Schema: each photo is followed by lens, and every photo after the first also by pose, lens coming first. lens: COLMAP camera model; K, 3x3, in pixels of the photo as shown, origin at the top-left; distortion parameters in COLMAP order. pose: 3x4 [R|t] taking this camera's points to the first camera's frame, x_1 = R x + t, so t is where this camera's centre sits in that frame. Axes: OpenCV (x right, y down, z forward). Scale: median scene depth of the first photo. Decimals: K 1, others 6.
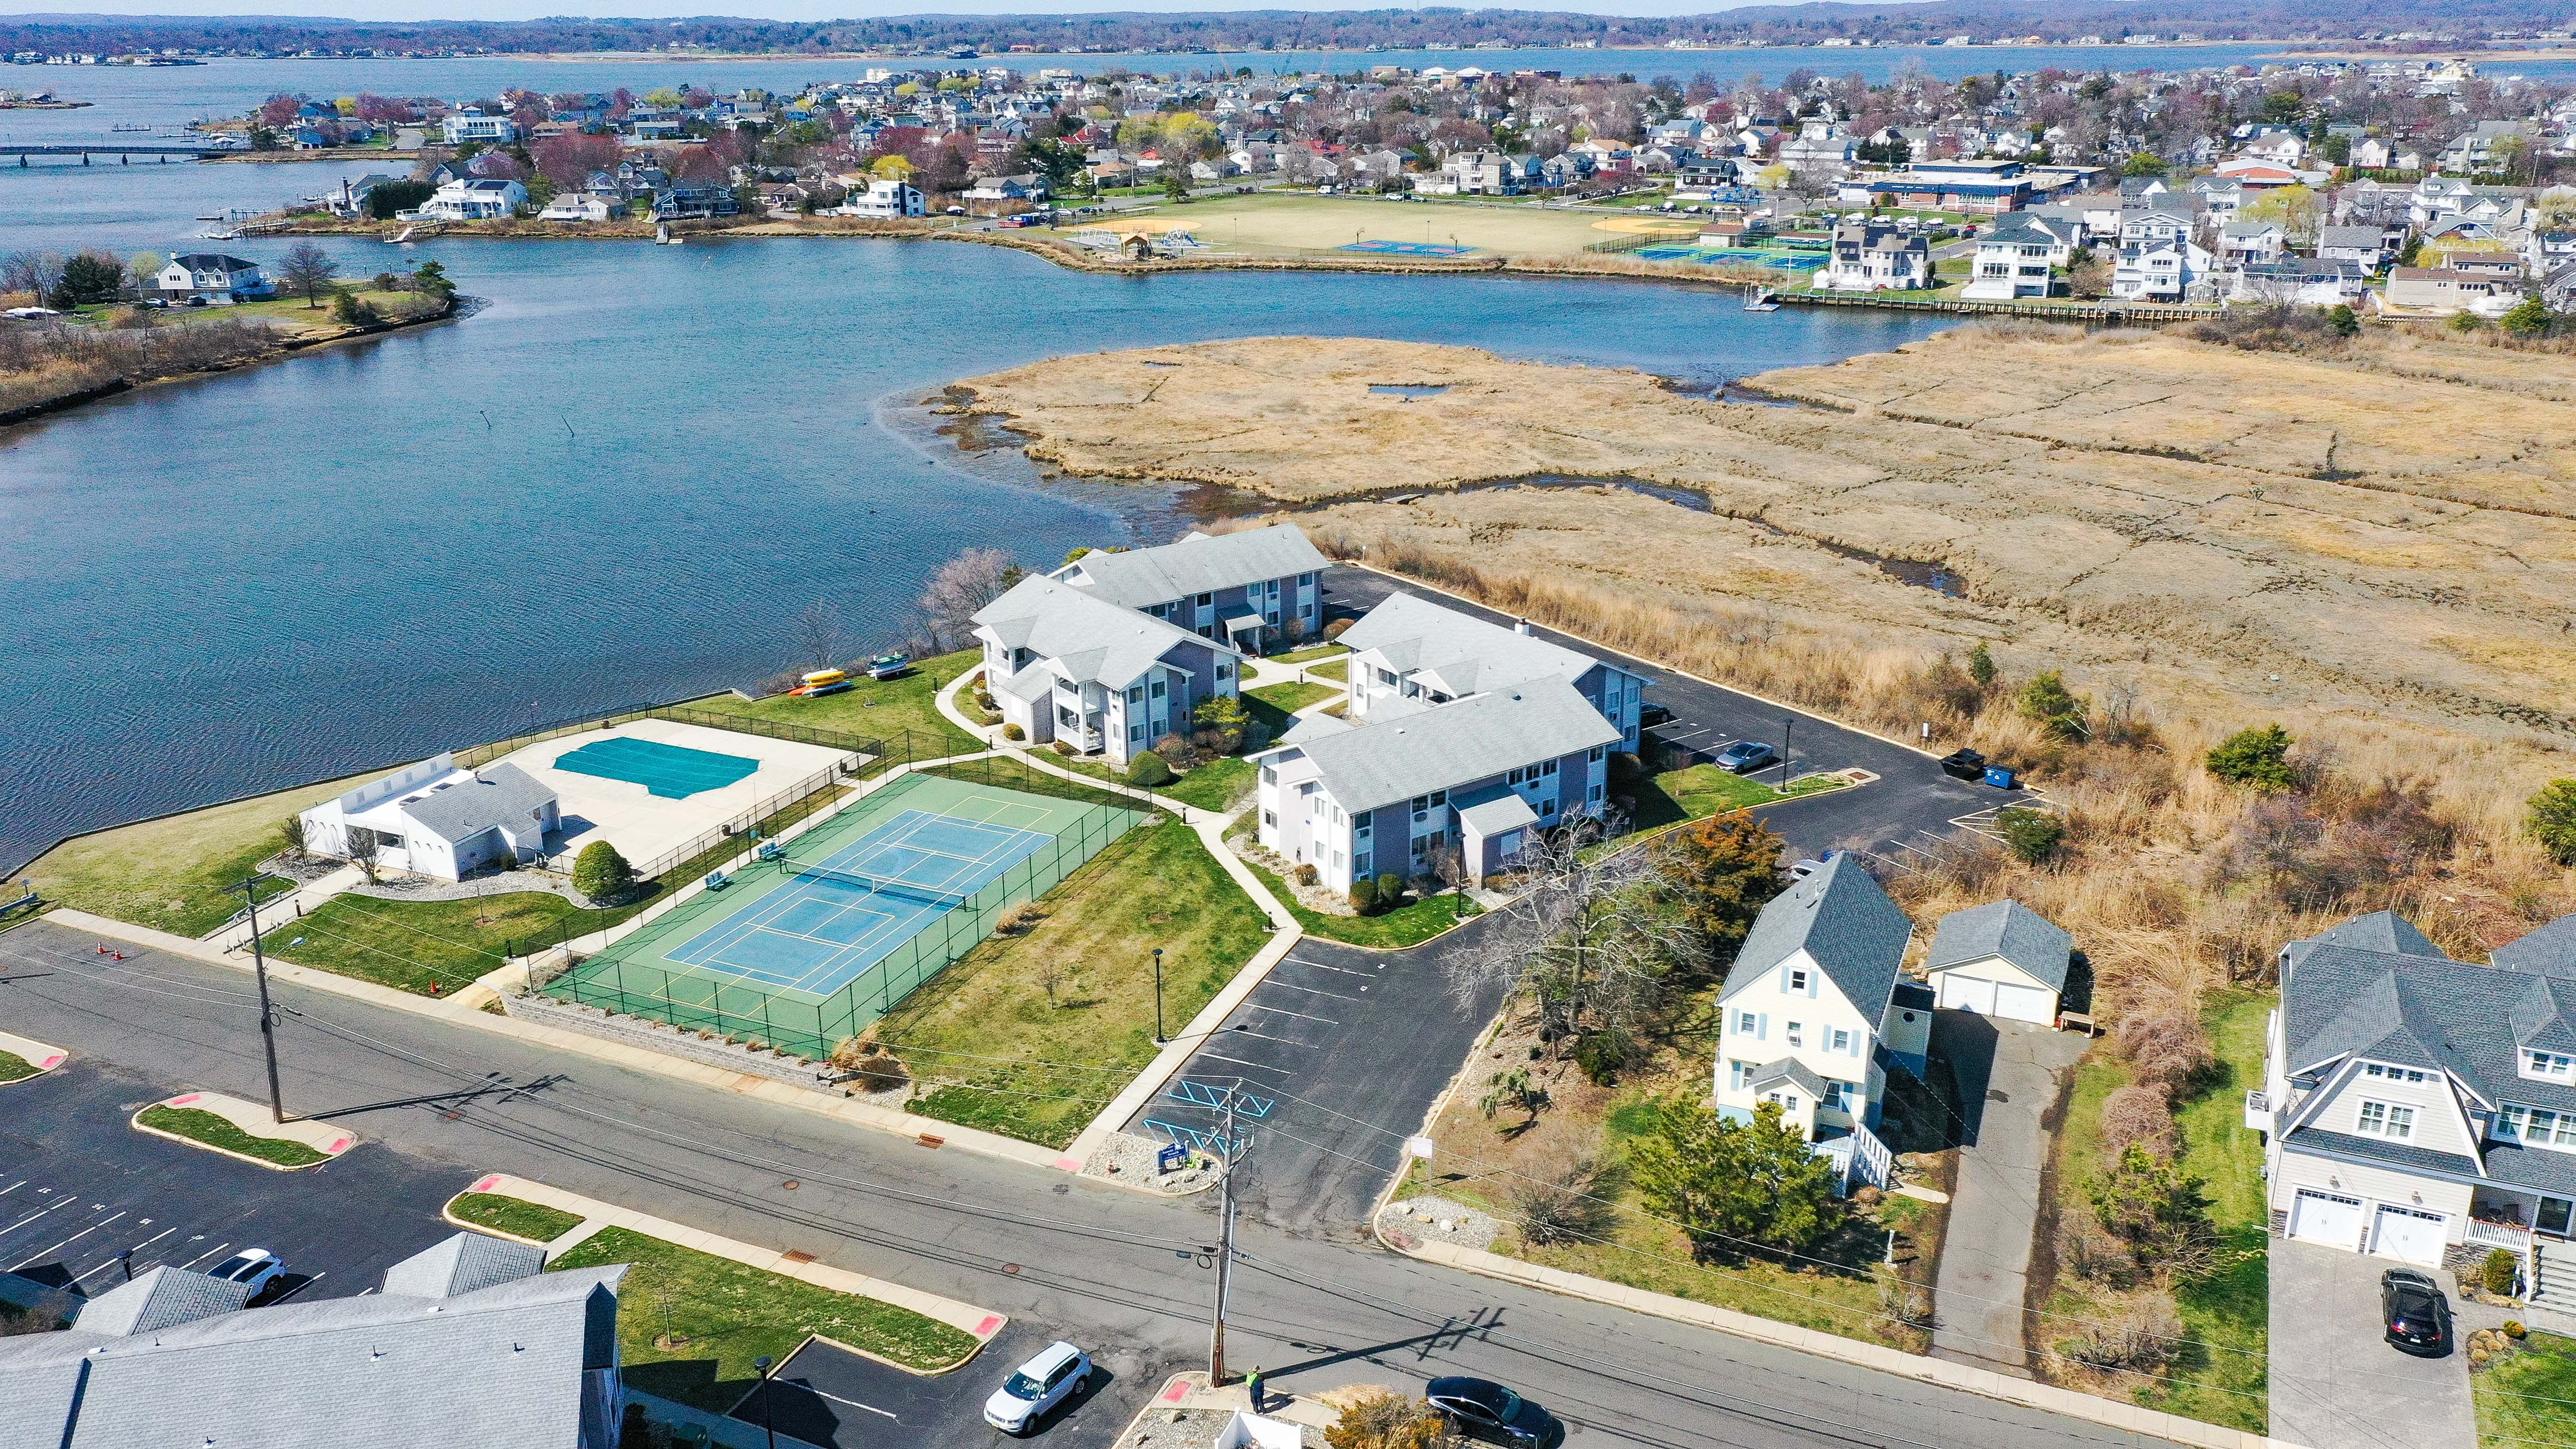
lens RADIAL K [[2016.6, 0, 1285.4], [0, 2016.6, 733.8], [0, 0, 1]] dist [0.001223, 0.010521]
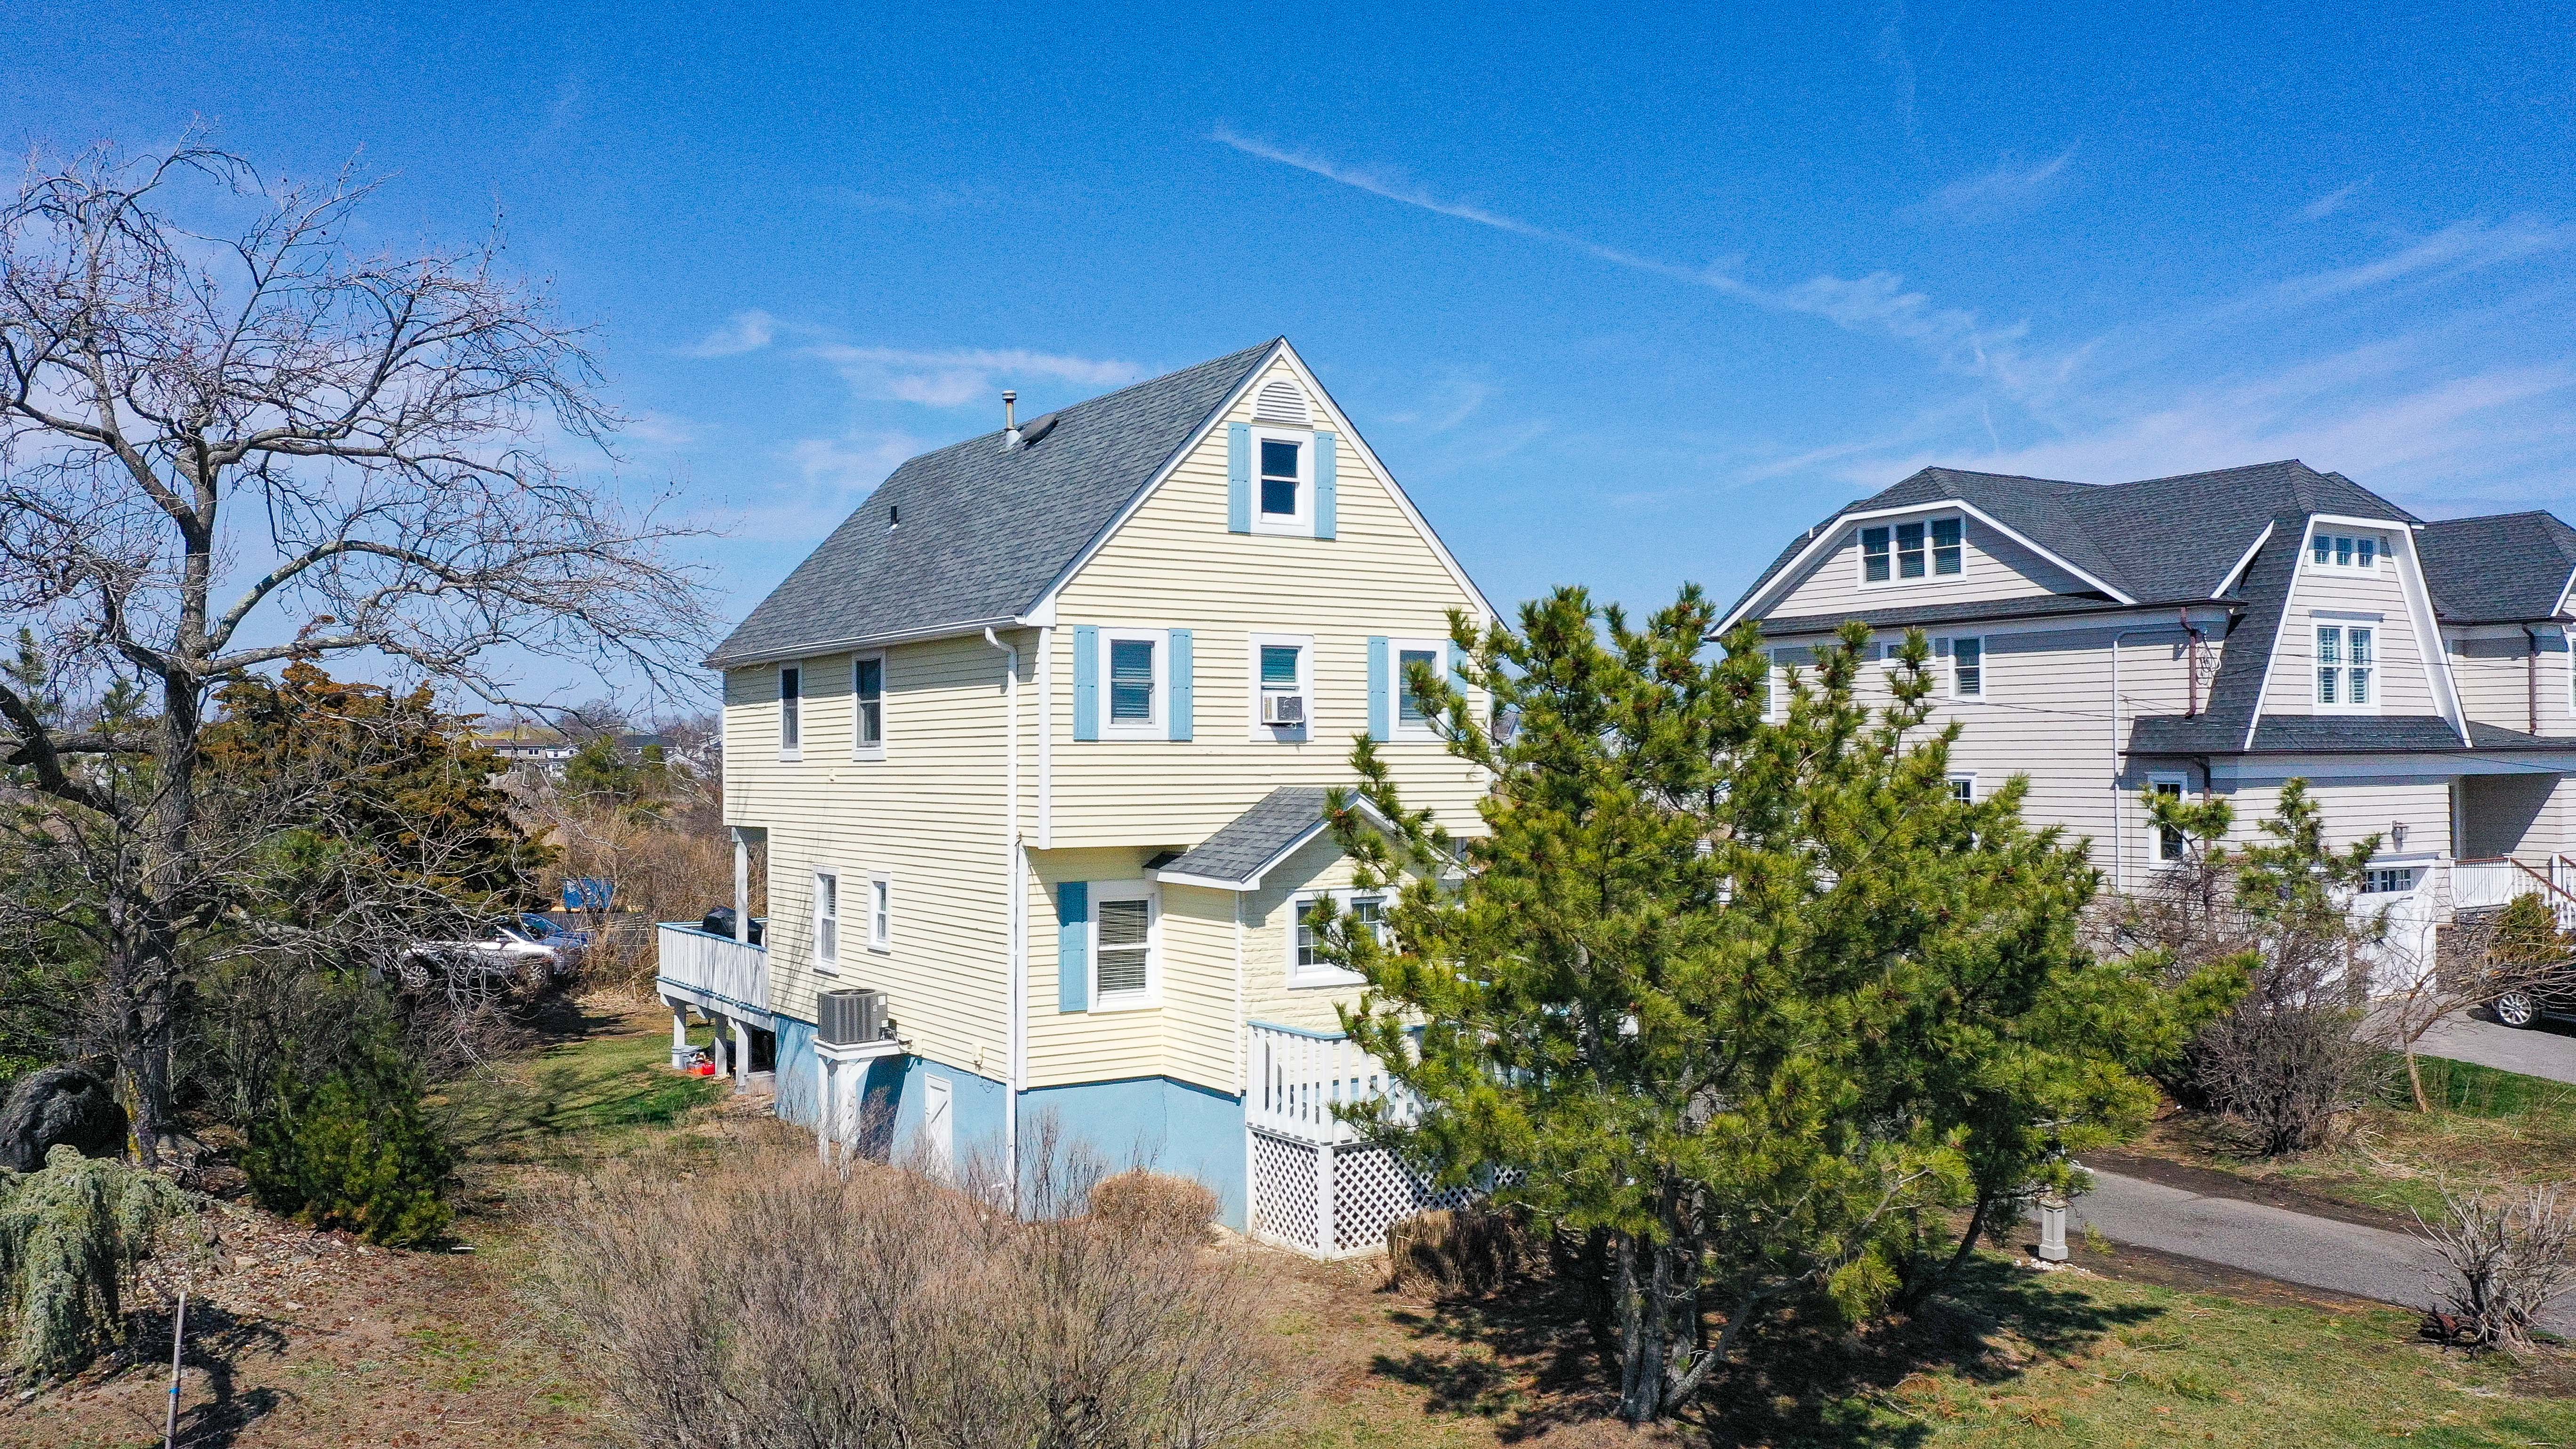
lens RADIAL K [[2016.6, 0, 1285.4], [0, 2016.6, 733.8], [0, 0, 1]] dist [0.001223, 0.010521]
pose [[0.554661, 0.017983, 0.831882, 0.017589], [0.276455, 0.938989, -0.204627, 0.135068], [-0.784808, 0.343477, 0.515849, 0.556017]]
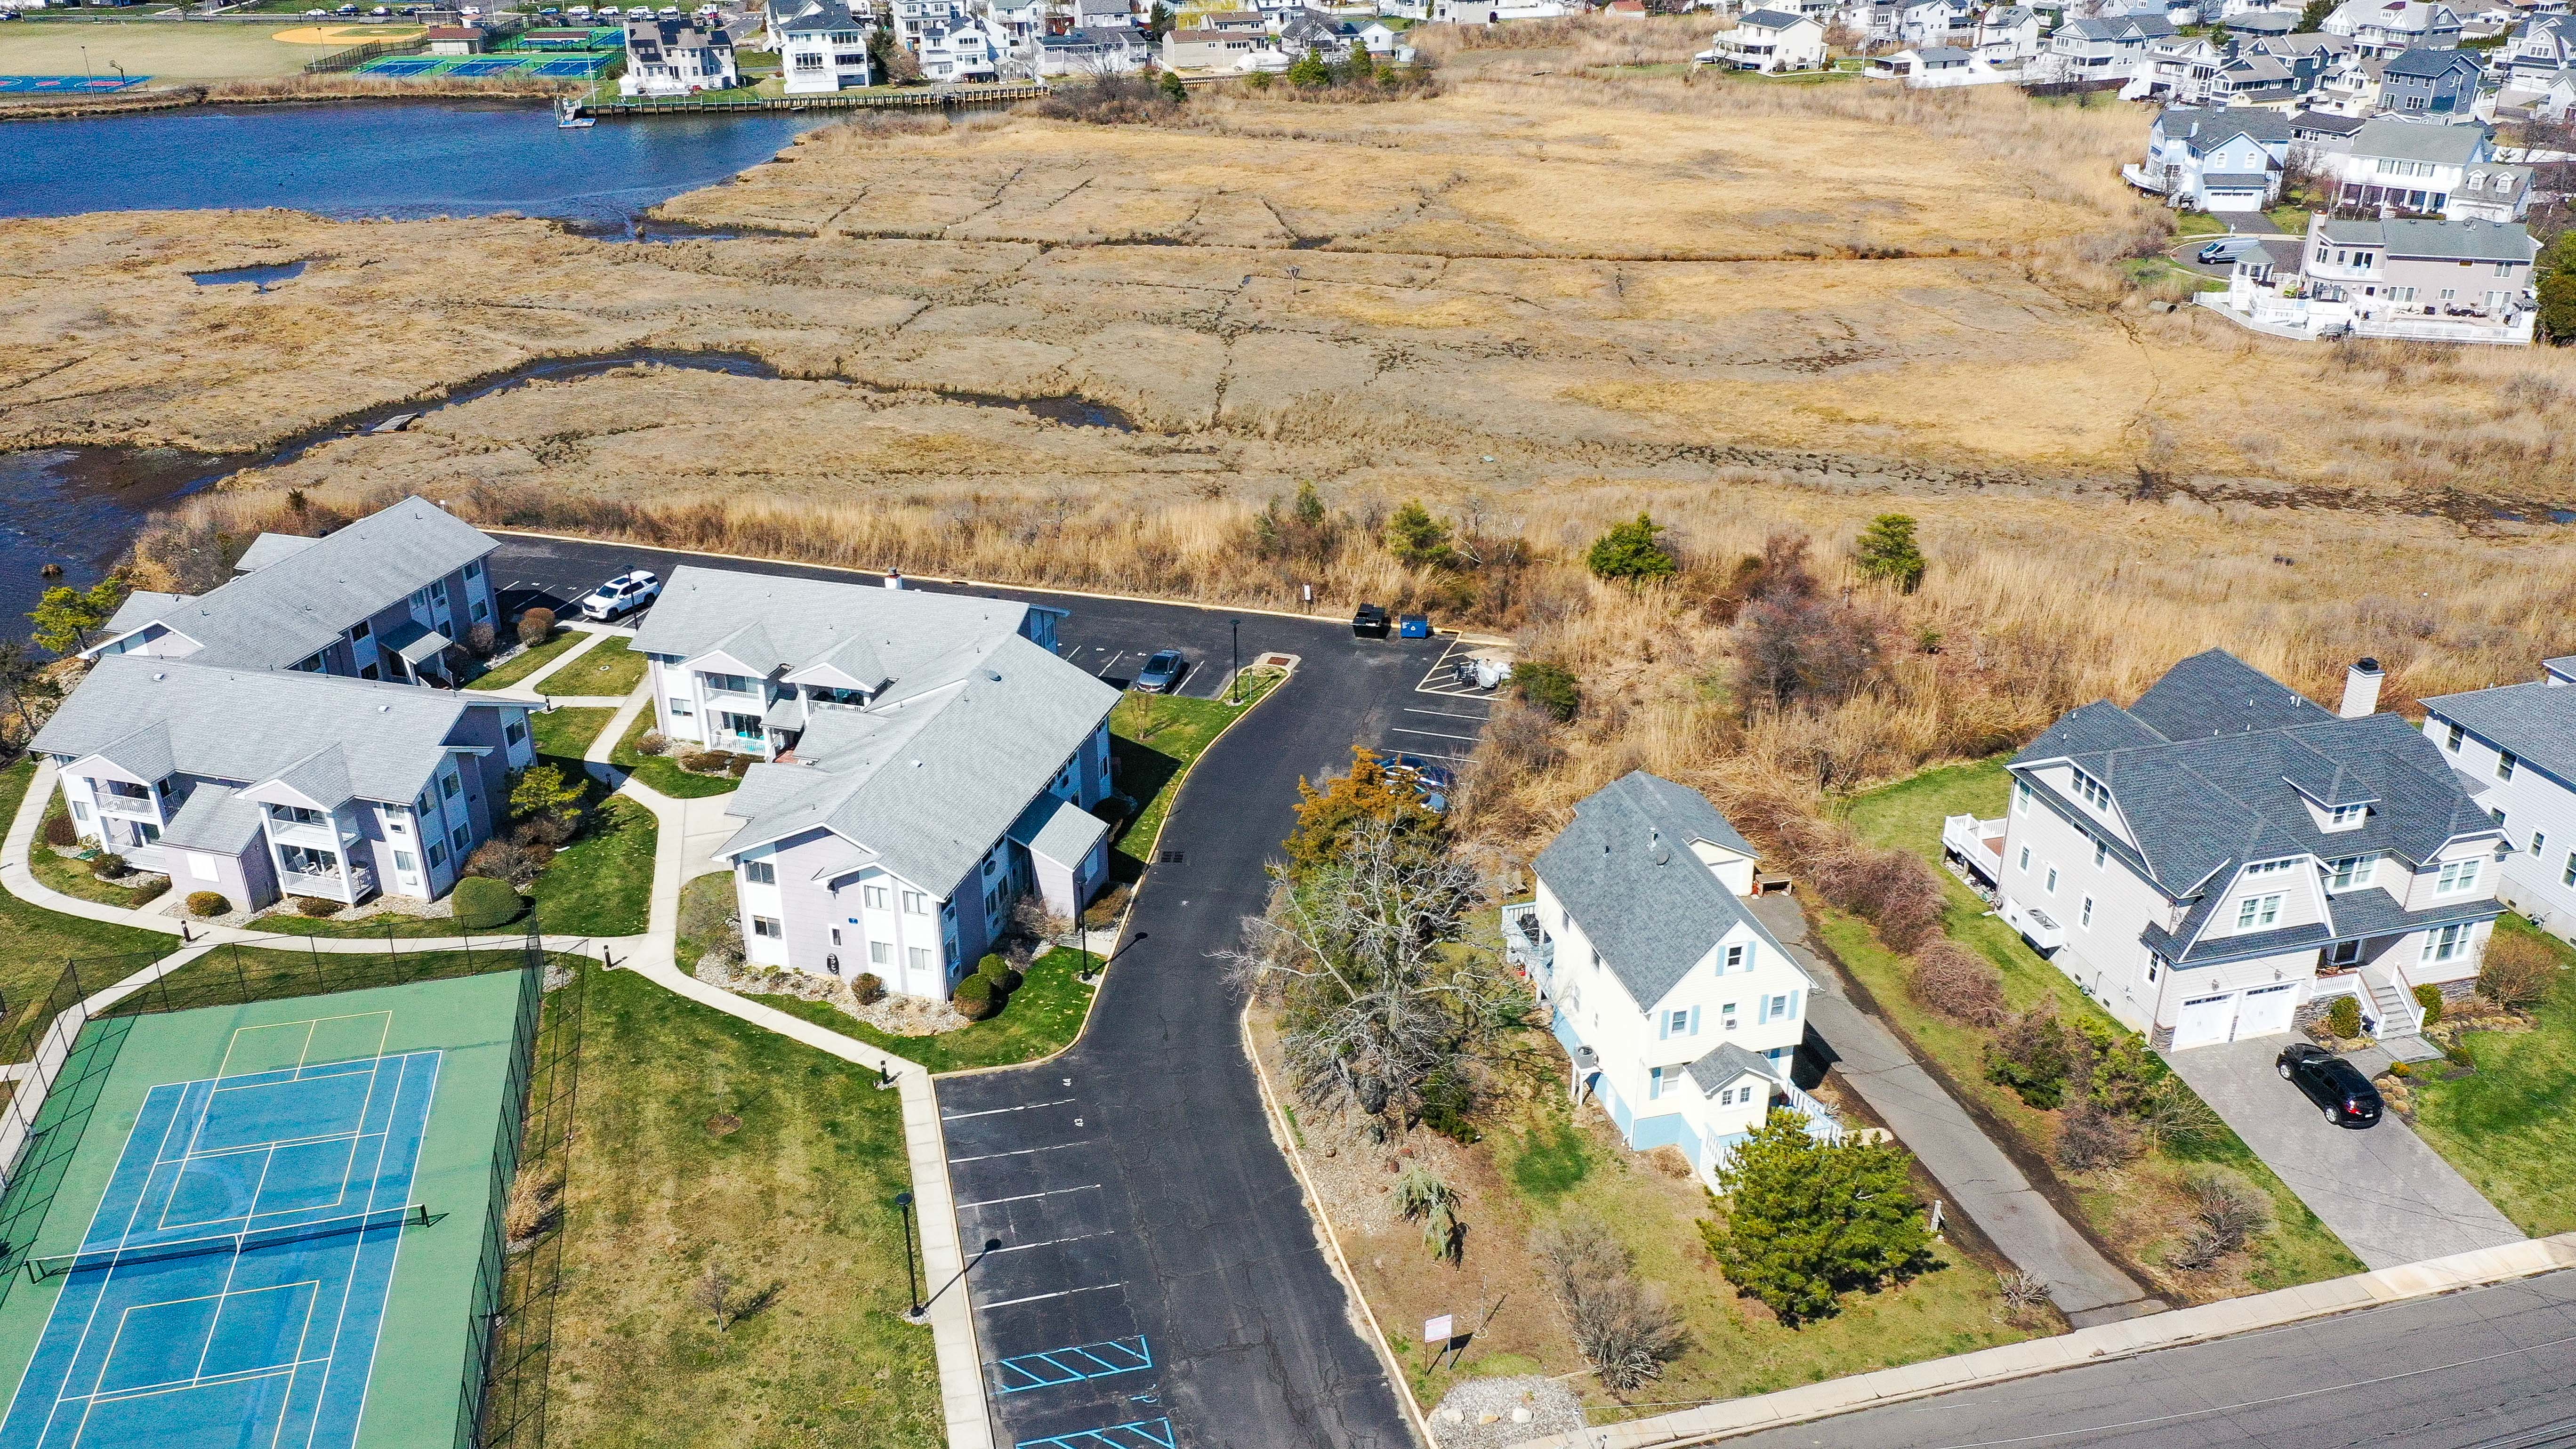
lens RADIAL K [[2012.6, 0, 1284.6], [0, 2012.6, 728.0], [0, 0, 1]] dist [0.002323, 0.006323]
pose [[0.785100, -0.260219, 0.562053, -0.218767], [0.204664, 0.965482, 0.161115, -0.092277], [-0.584577, -0.011459, 0.811257, 0.273359]]
